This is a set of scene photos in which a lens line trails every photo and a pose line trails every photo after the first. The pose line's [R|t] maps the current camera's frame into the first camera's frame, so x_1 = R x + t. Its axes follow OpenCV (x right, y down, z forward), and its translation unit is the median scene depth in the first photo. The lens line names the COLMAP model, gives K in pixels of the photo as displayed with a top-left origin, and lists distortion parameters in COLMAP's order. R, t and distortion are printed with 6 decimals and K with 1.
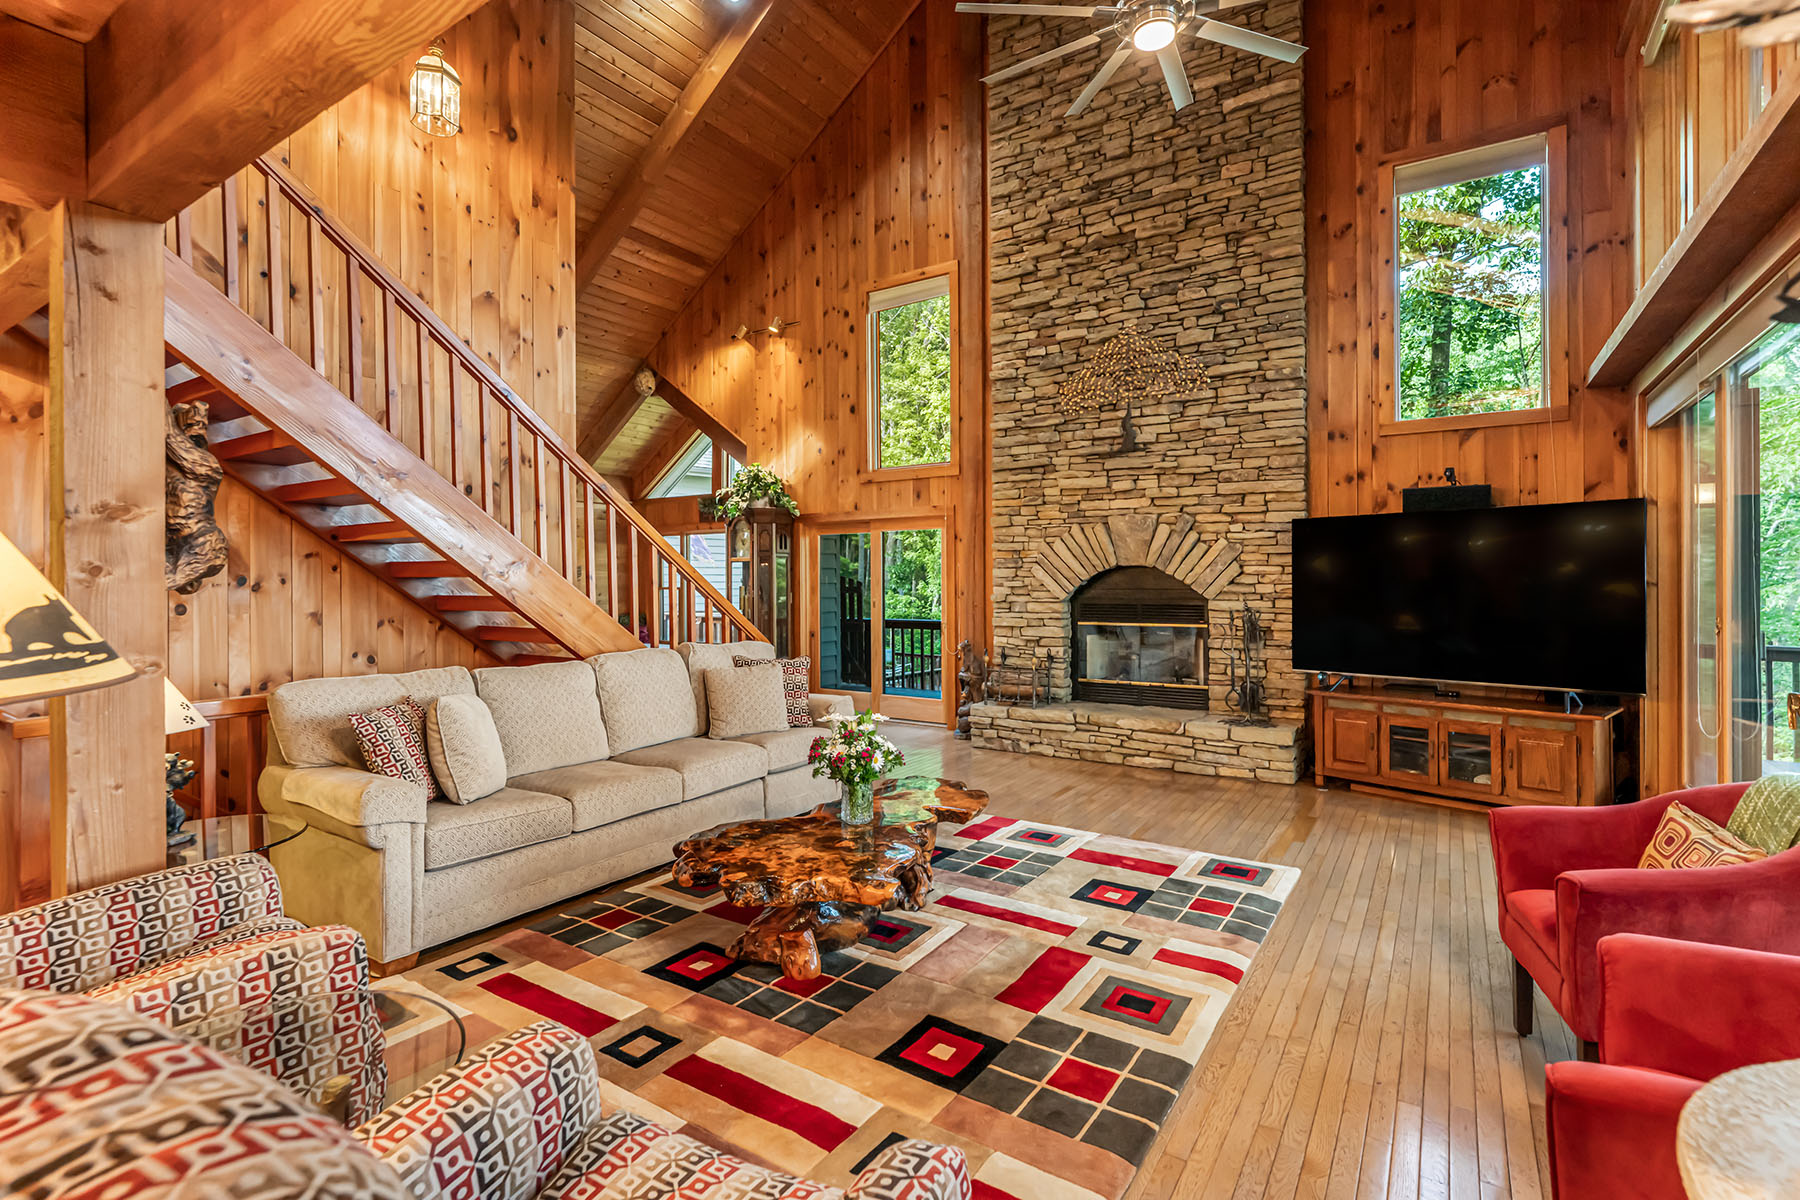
lens RADIAL K [[832.1, 0, 909.2], [0, 832.1, 575.5], [0, 0, 1]] dist [0.002909, -0.001257]
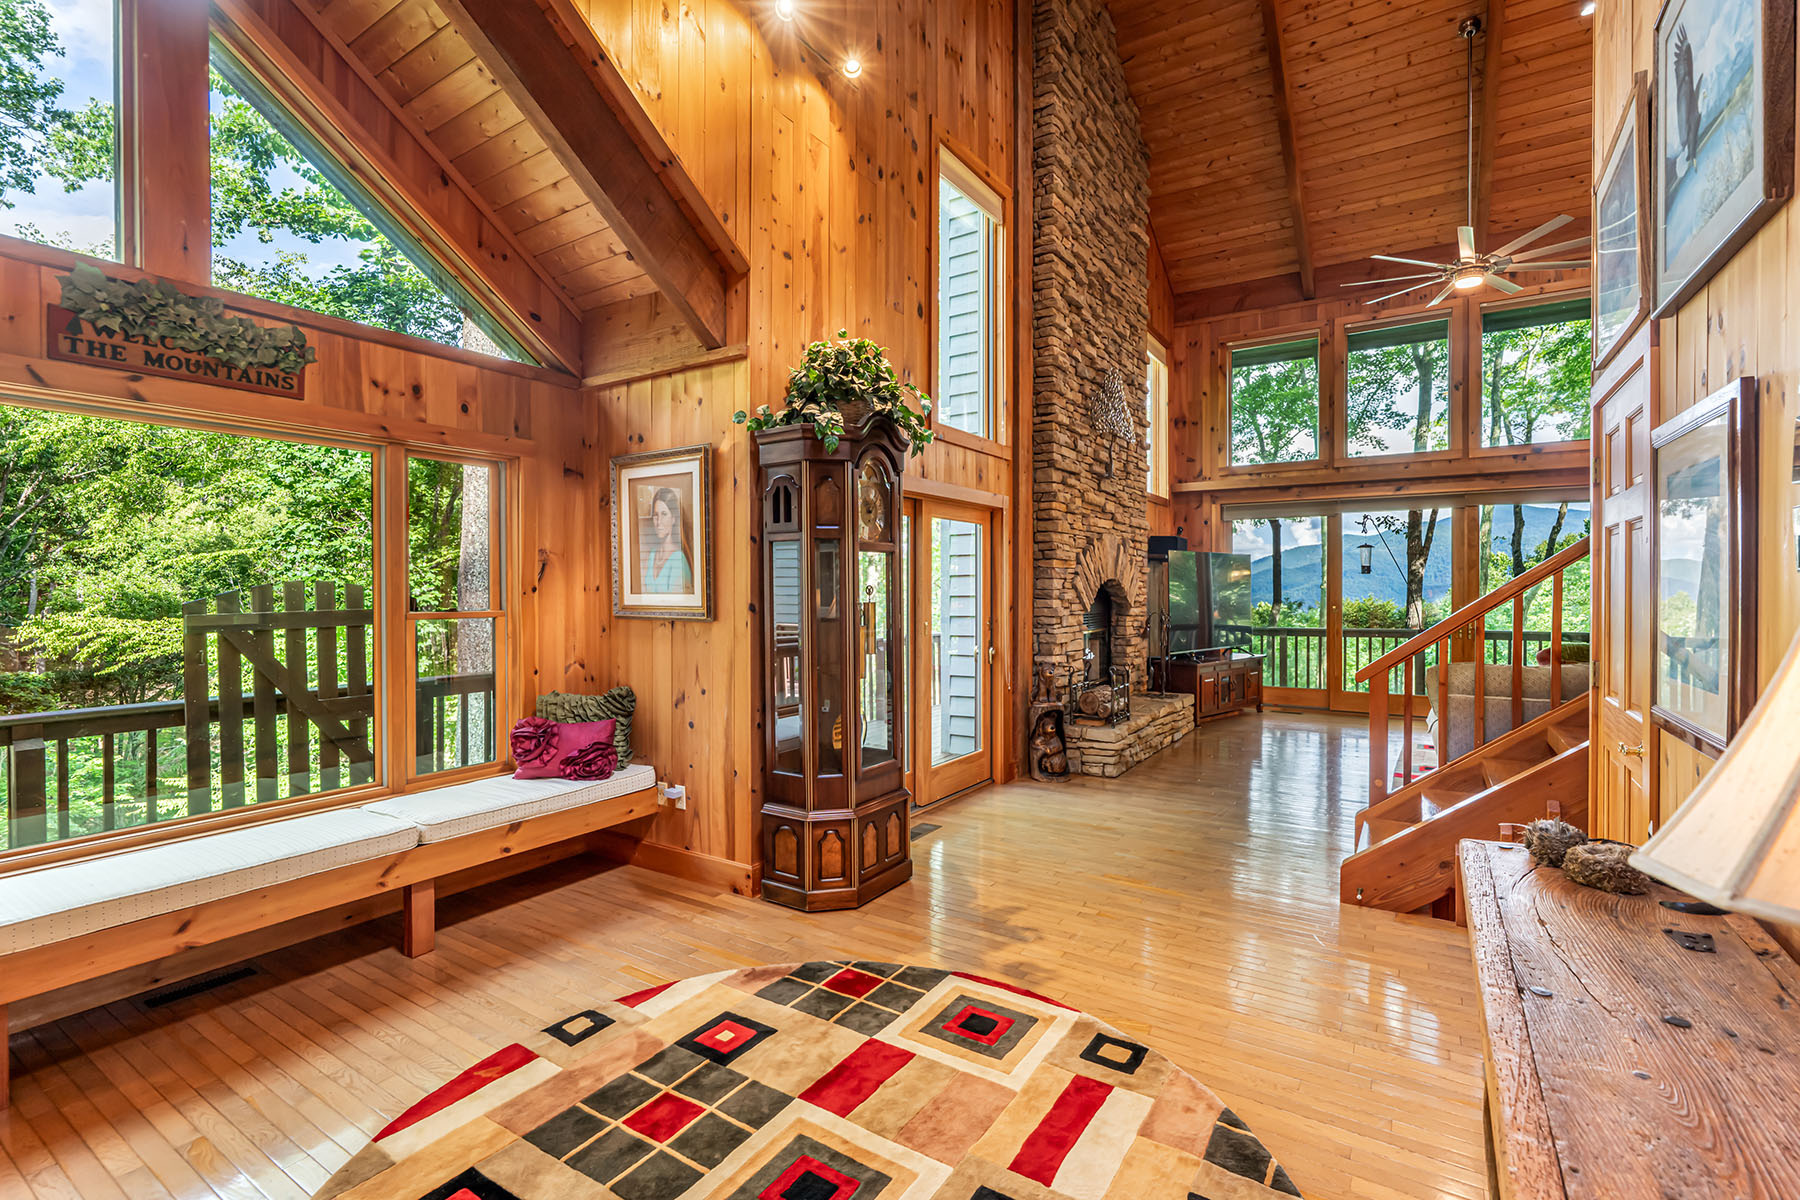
lens RADIAL K [[832.1, 0, 901.3], [0, 832.1, 582.8], [0, 0, 1]] dist [0.002909, -0.001257]
pose [[-0.007909, 0.011461, 0.999903, -0.872270], [-0.005468, 0.999919, -0.011504, 0.005791], [-0.999954, -0.005559, -0.007845, 1.325968]]
